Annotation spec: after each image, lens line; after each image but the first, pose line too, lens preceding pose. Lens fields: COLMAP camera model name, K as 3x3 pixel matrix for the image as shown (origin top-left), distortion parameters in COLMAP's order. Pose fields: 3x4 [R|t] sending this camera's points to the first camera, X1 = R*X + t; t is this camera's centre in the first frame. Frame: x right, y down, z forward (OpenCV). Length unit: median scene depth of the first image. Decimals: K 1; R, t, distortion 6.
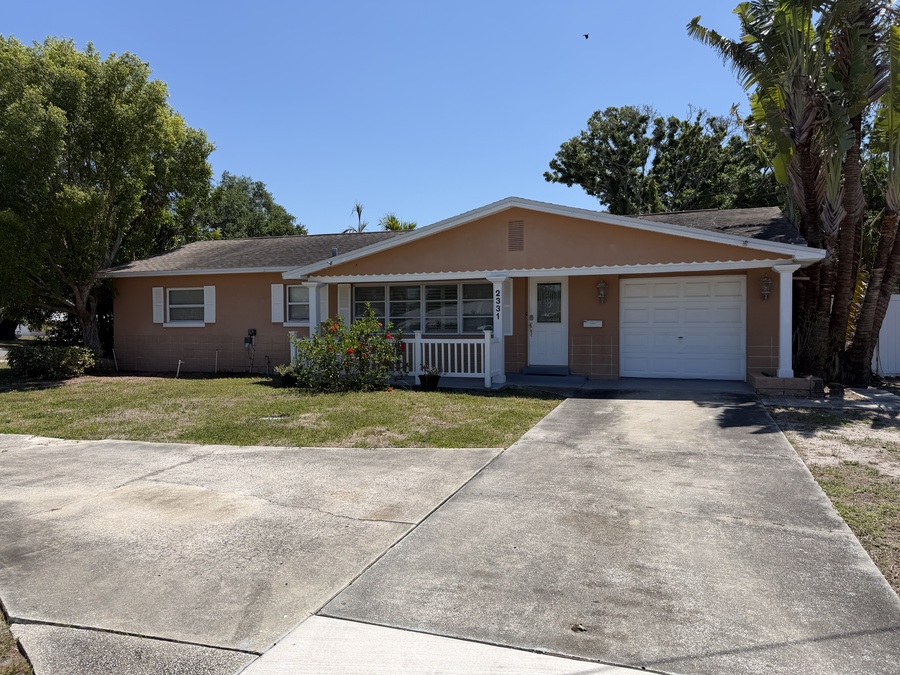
lens RADIAL K [[634.4, 0, 447.5], [0, 634.4, 330.9], [0, 0, 1]] dist [0.069580, -0.082288]
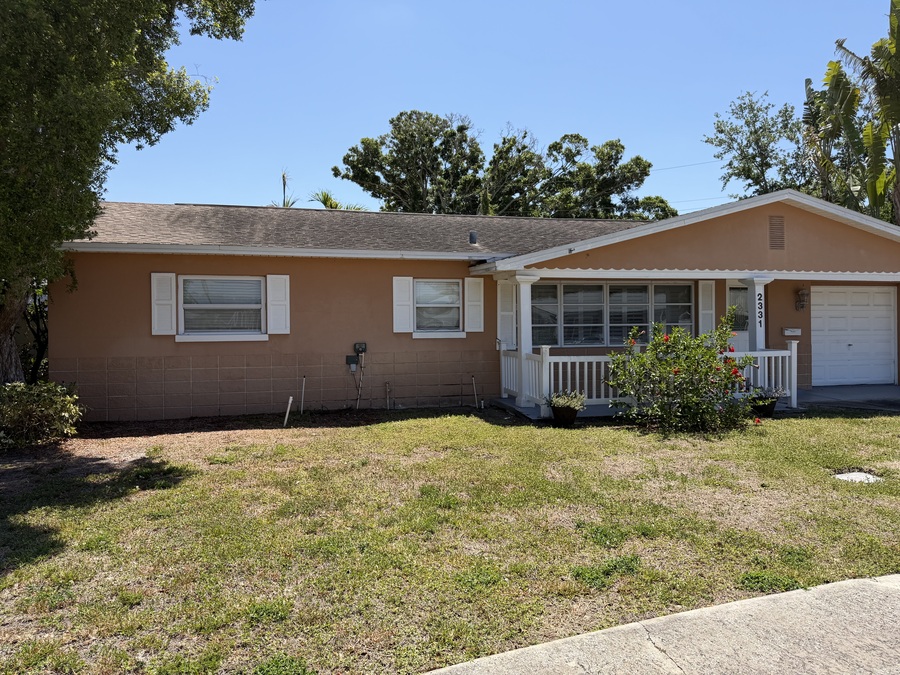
lens RADIAL K [[634.4, 0, 447.5], [0, 634.4, 330.9], [0, 0, 1]] dist [0.069580, -0.082288]
pose [[0.827303, -0.004636, 0.561737, -0.797970], [0.011636, 0.999893, -0.008885, -0.011235], [-0.561636, 0.013887, 0.827268, 0.543003]]
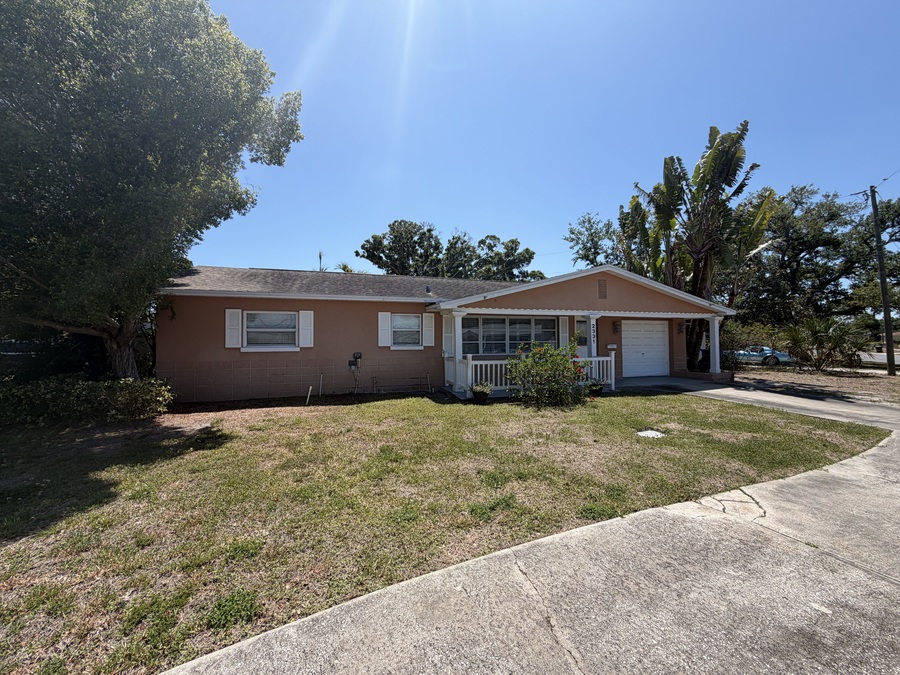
lens RADIAL K [[359.1, 0, 448.3], [0, 359.1, 337.9], [0, 0, 1]] dist [0.001266, -0.000003]
pose [[0.788656, 0.009627, 0.614759, -0.742640], [0.011241, 0.999485, -0.030072, -0.010582], [-0.614731, 0.030627, 0.788142, 0.572292]]
